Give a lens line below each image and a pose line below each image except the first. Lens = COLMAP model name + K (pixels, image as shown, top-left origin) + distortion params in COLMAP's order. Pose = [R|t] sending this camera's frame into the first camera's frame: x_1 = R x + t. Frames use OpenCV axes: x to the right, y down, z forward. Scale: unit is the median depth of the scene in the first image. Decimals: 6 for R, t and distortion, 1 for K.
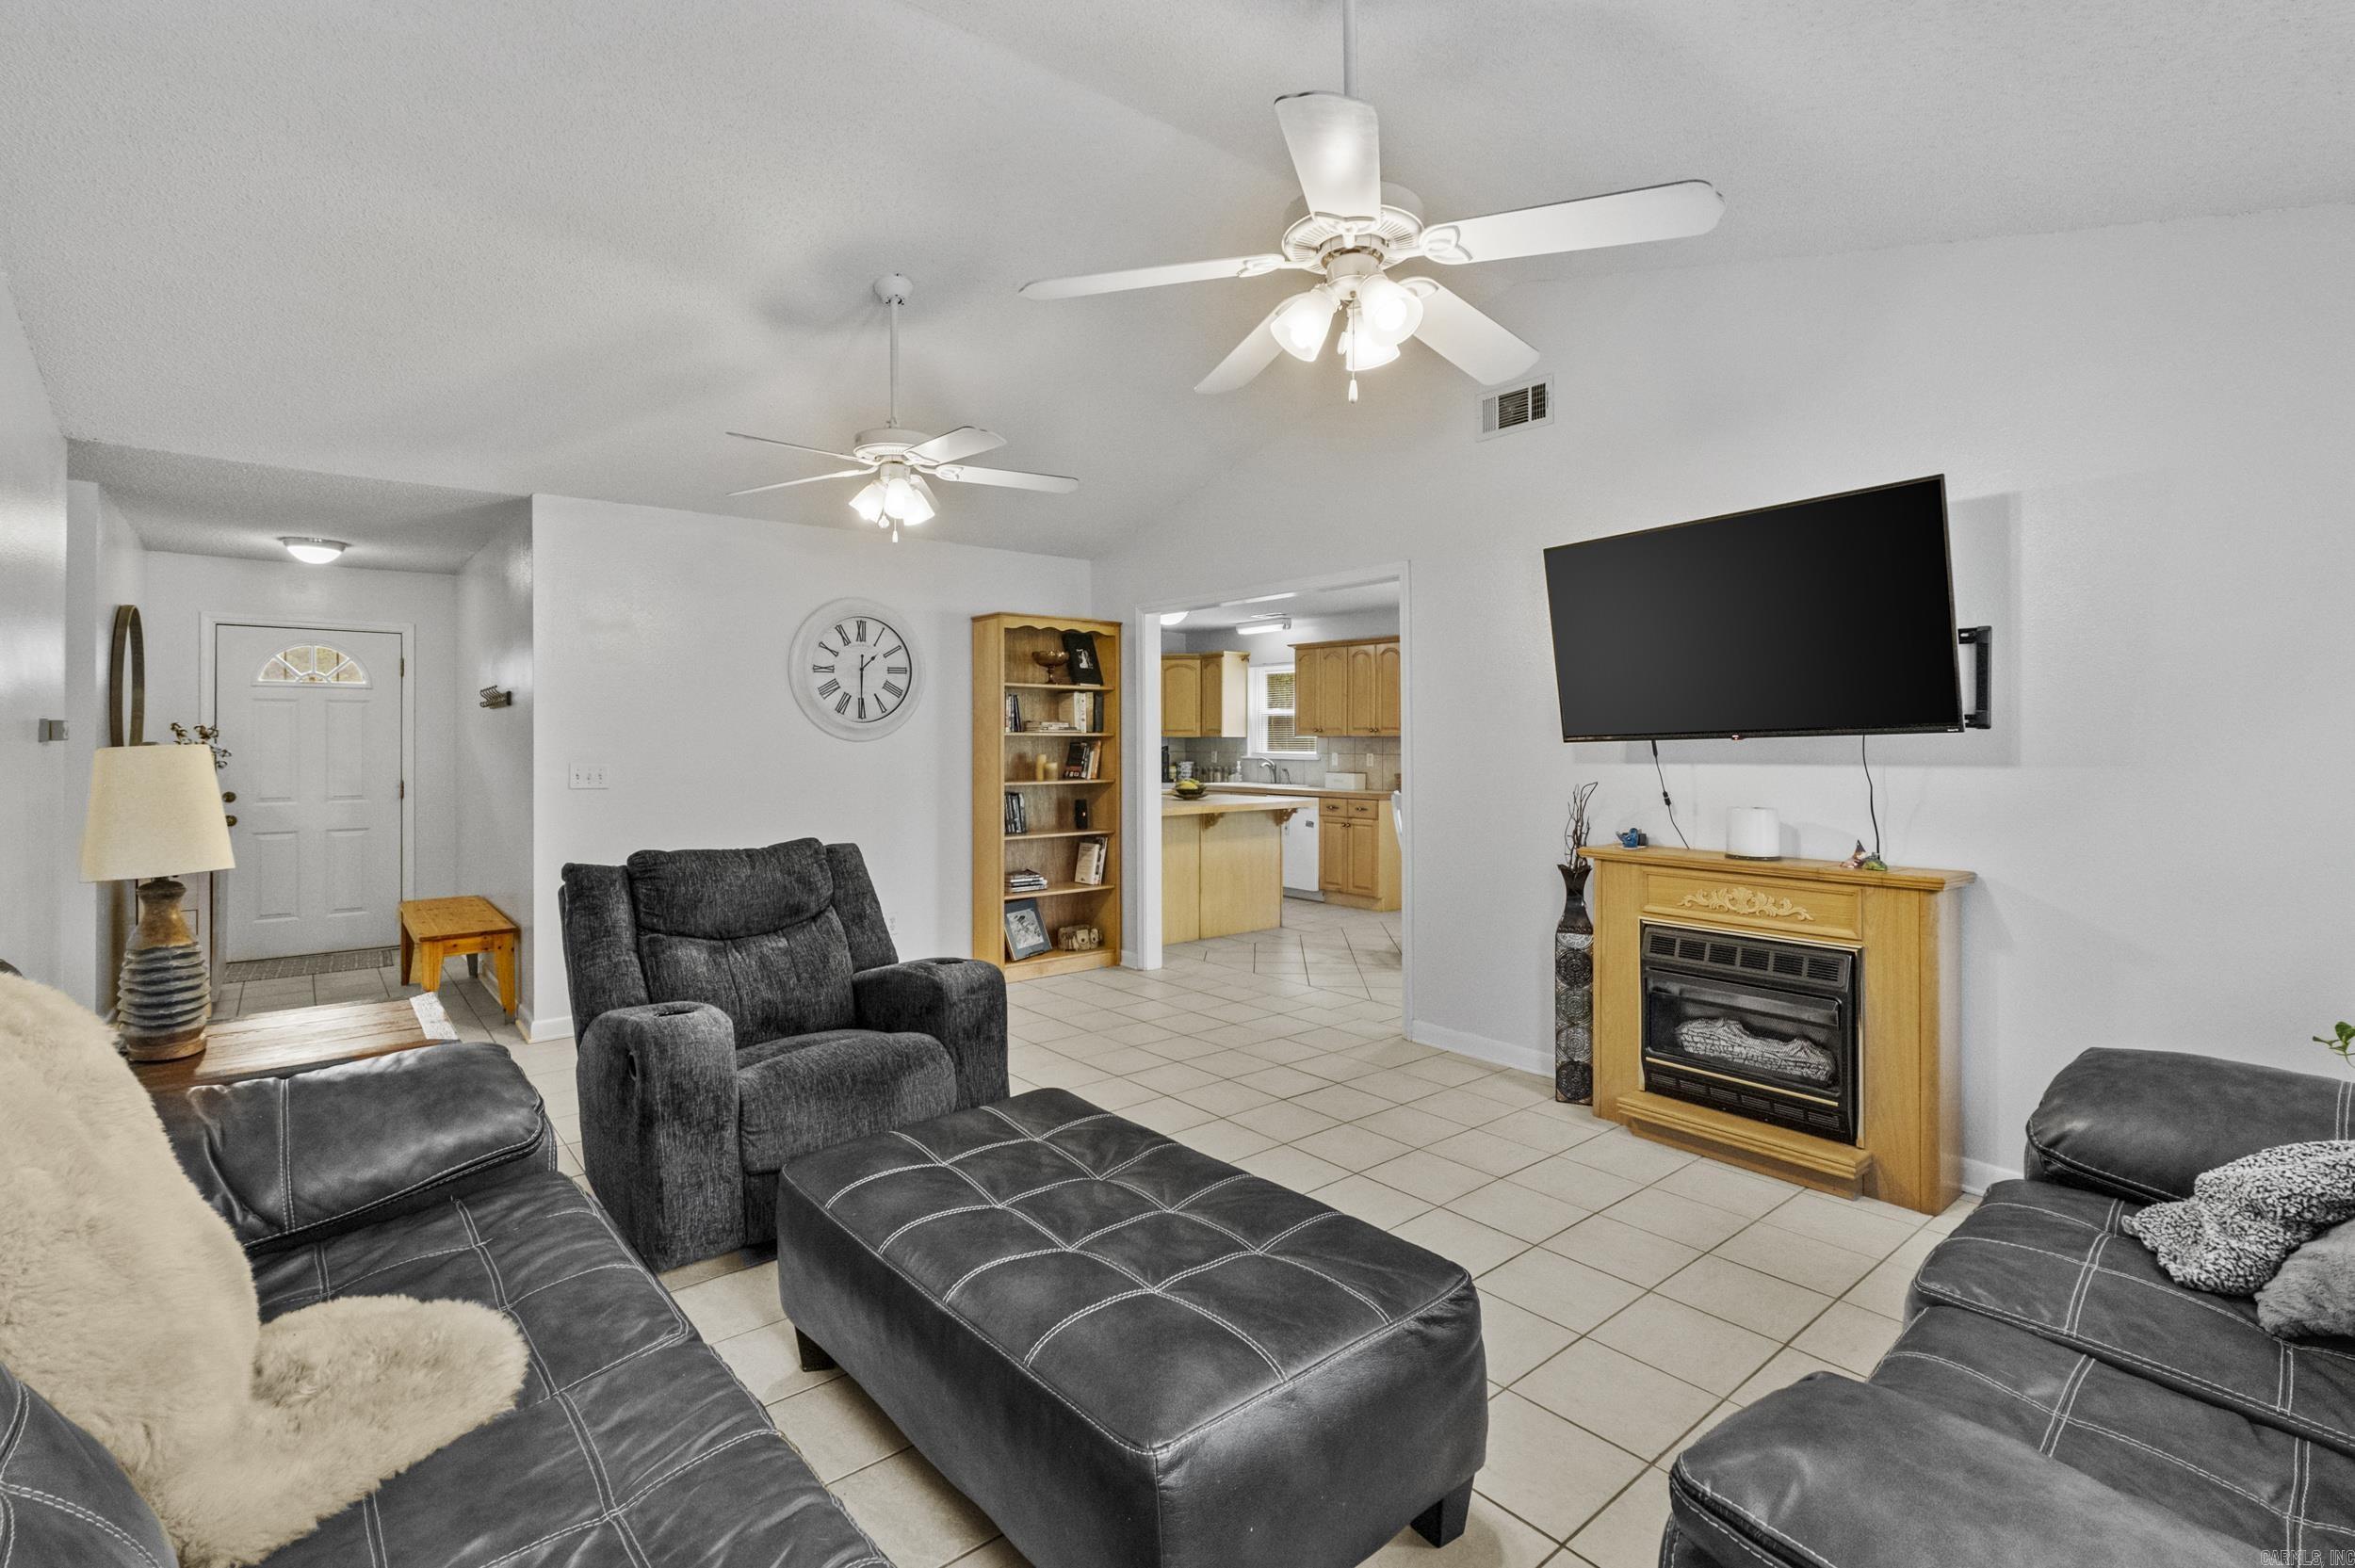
lens RADIAL K [[1061.5, 0, 1167.9], [0, 1061.5, 732.5], [0, 0, 1]] dist [0.000221, 0.000097]
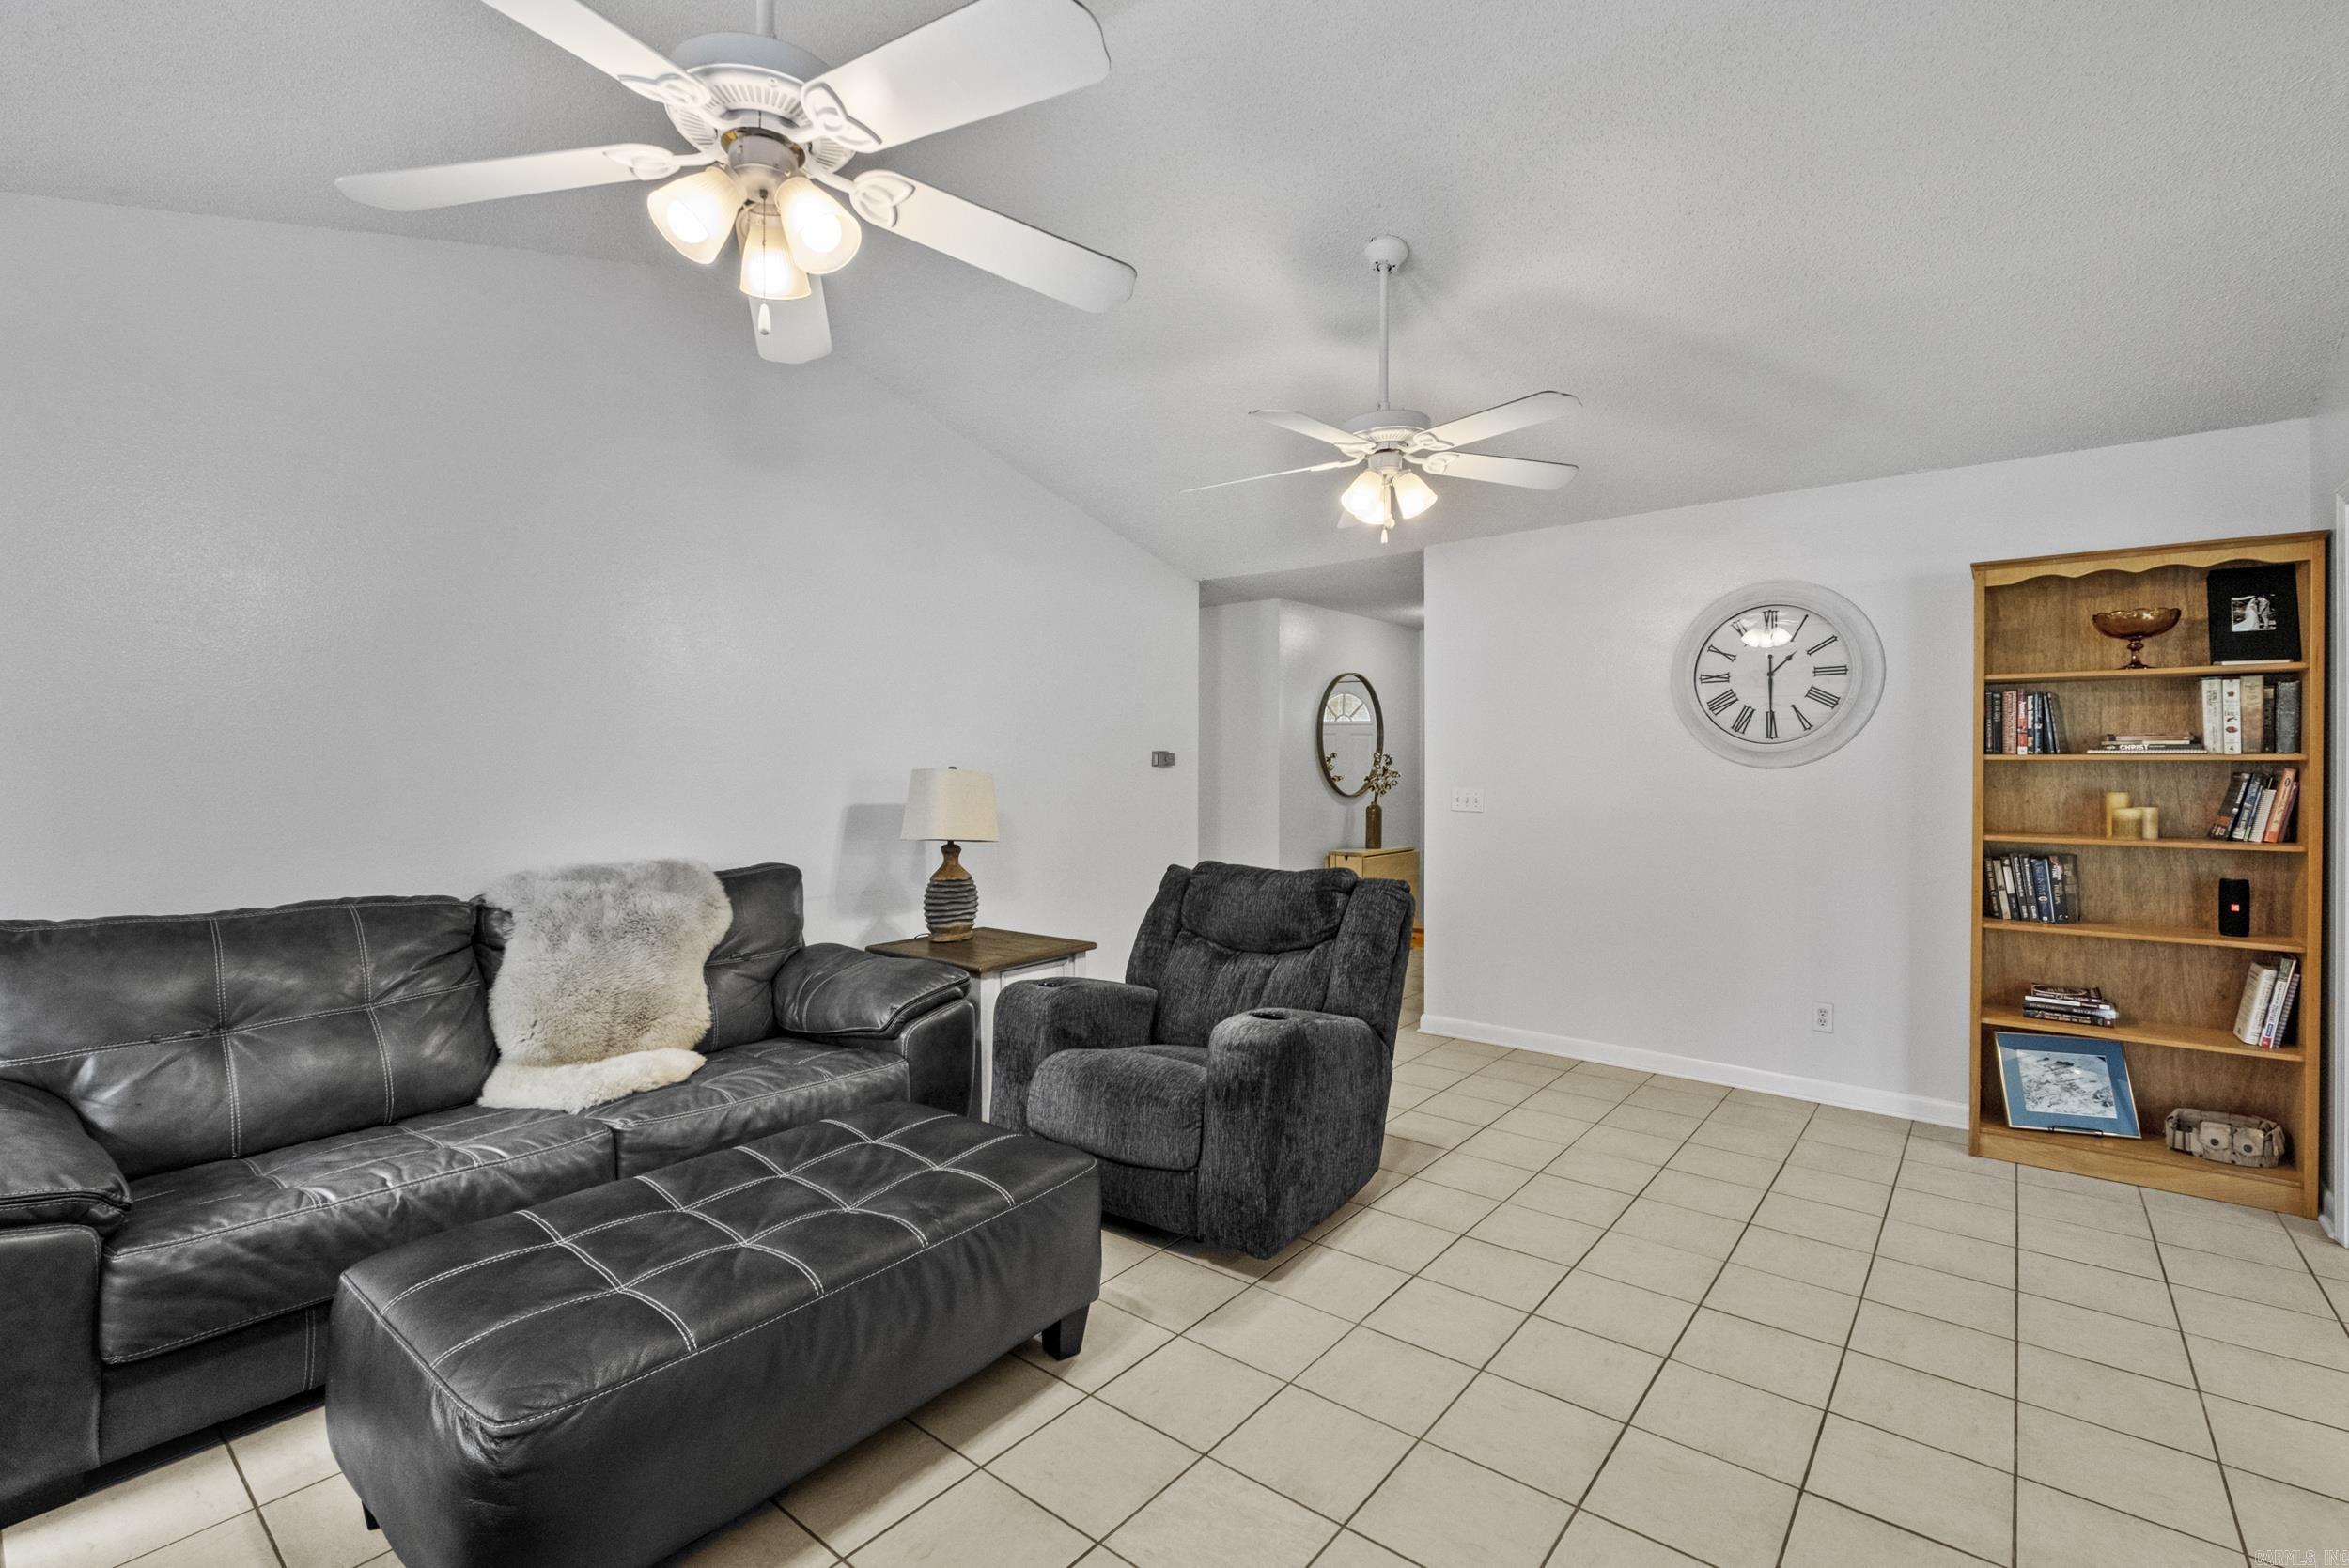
lens RADIAL K [[1046.5, 0, 1167.1], [0, 1046.5, 766.0], [0, 0, 1]] dist [-0.008114, -0.000123]
pose [[0.195567, 0.001873, -0.980689, 0.329663], [0.006751, 0.999972, 0.003256, 0.001196], [0.980667, -0.007257, 0.195549, 0.383831]]
